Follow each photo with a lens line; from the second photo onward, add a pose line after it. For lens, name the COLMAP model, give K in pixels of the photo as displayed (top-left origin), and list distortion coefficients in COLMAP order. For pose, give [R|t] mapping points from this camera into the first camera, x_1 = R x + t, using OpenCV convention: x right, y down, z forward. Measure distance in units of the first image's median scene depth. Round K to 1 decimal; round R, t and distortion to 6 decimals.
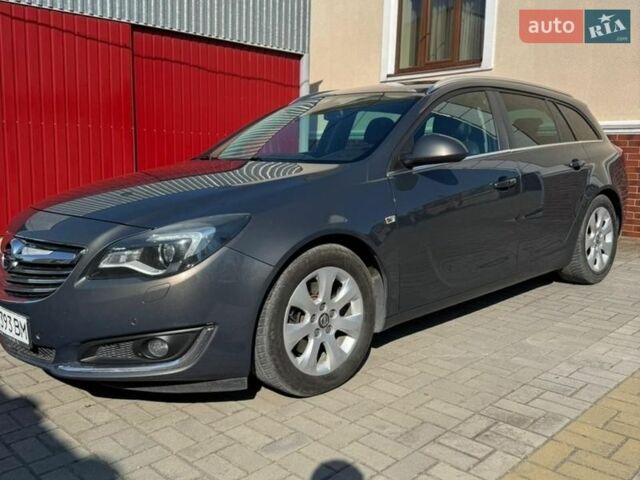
lens RADIAL K [[601.5, 0, 320.8], [0, 601.5, 243.2], [0, 0, 1]] dist [0.155622, -0.326424]
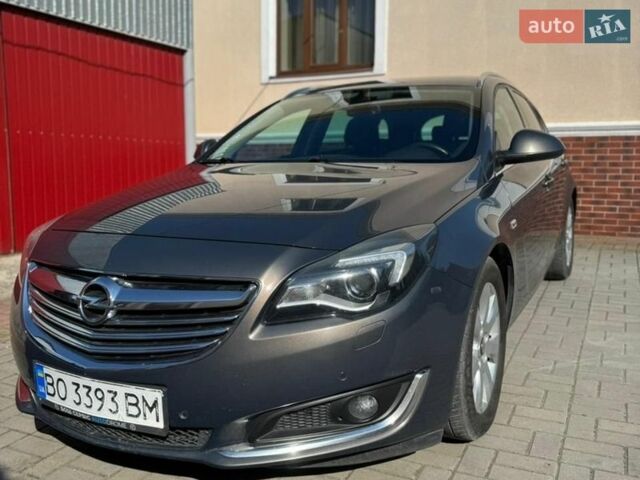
lens RADIAL K [[601.5, 0, 320.8], [0, 601.5, 243.2], [0, 0, 1]] dist [0.155622, -0.326424]
pose [[0.944807, -0.057052, 0.322623, -0.165917], [0.060897, 0.998142, -0.001828, -0.010319], [-0.321919, 0.021374, 0.946526, 0.089771]]
